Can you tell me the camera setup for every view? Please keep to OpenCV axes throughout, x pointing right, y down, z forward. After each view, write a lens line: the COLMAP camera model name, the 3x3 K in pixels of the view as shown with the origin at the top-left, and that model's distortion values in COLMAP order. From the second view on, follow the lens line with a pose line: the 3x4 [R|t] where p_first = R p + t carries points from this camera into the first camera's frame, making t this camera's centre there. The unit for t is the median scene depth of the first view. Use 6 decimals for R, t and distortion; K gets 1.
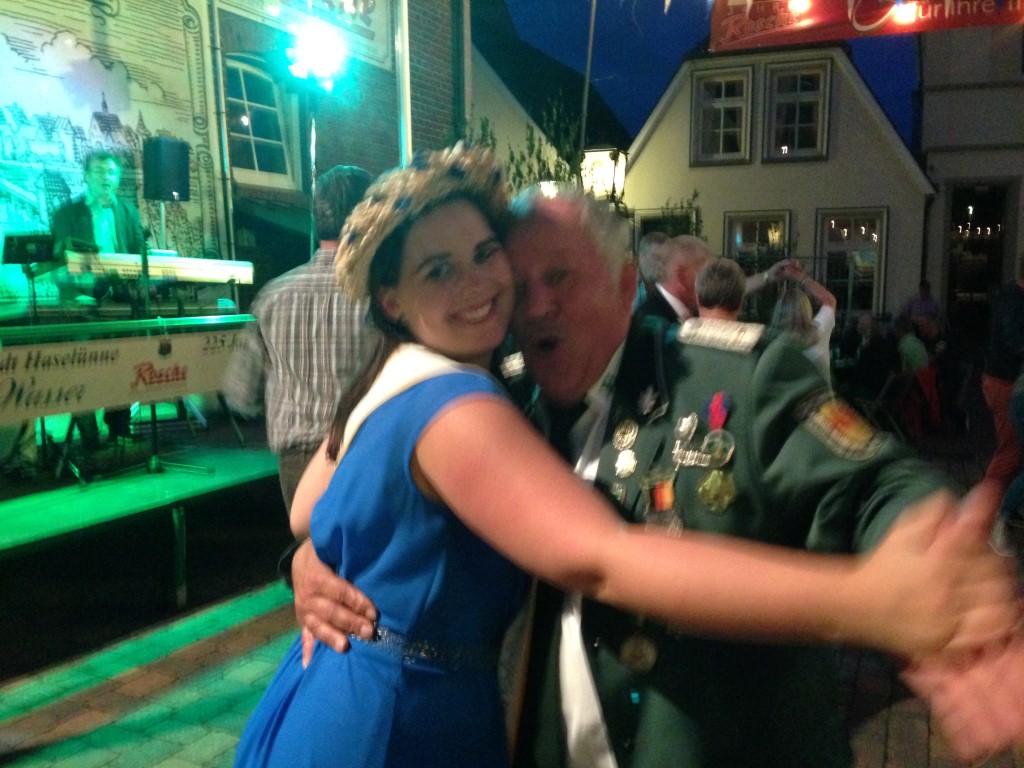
lens RADIAL K [[932.8, 0, 510.9], [0, 932.8, 388.2], [0, 0, 1]] dist [0.143975, -0.240474]
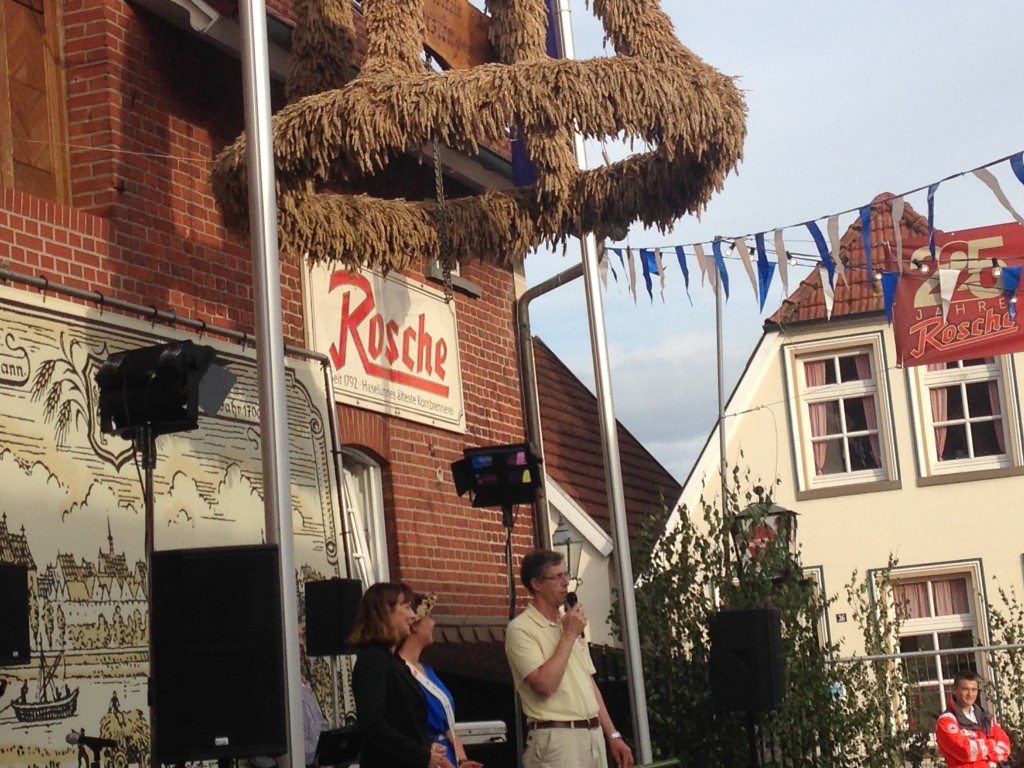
lens RADIAL K [[2129.1, 0, 508.7], [0, 2129.1, 380.1], [0, 0, 1]] dist [0.004860, 0.000000]
pose [[0.989205, -0.078687, 0.123621, -0.385483], [0.109151, 0.958519, -0.263303, 0.055776], [-0.097774, 0.273953, 0.956760, -0.682772]]
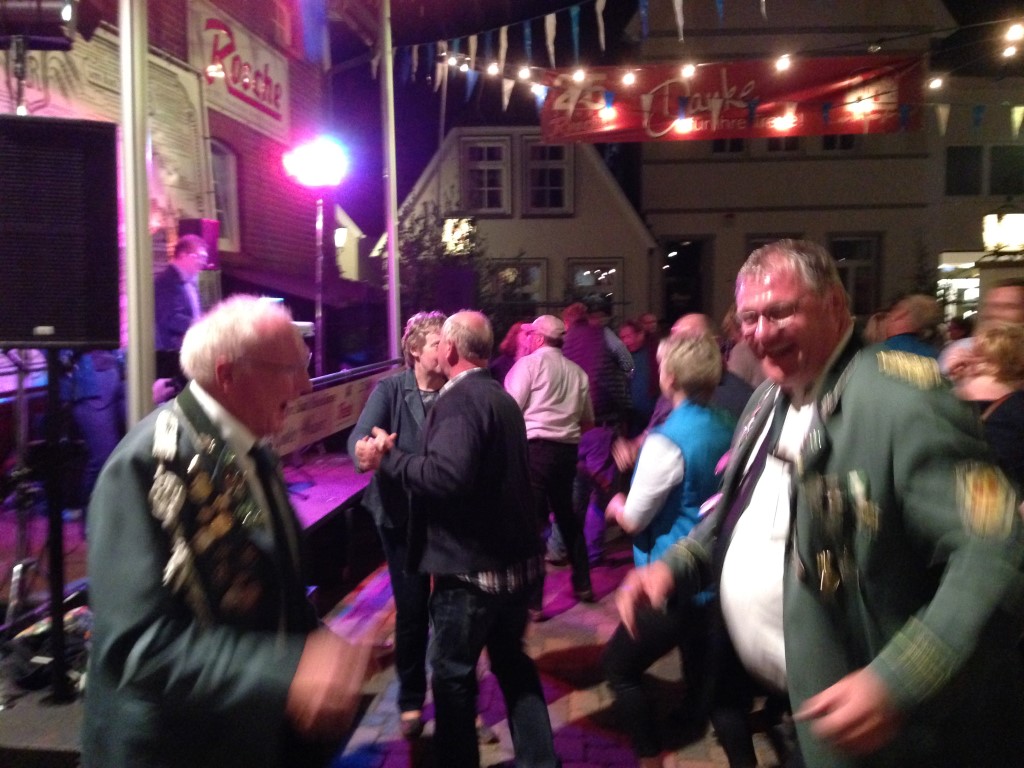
lens RADIAL K [[932.8, 0, 510.2], [0, 932.8, 382.4], [0, 0, 1]] dist [0.143975, -0.240474]
pose [[0.943502, -0.036203, 0.329383, -0.355956], [0.048144, 0.998443, -0.028163, -0.003870], [-0.327850, 0.042430, 0.943776, -0.221018]]
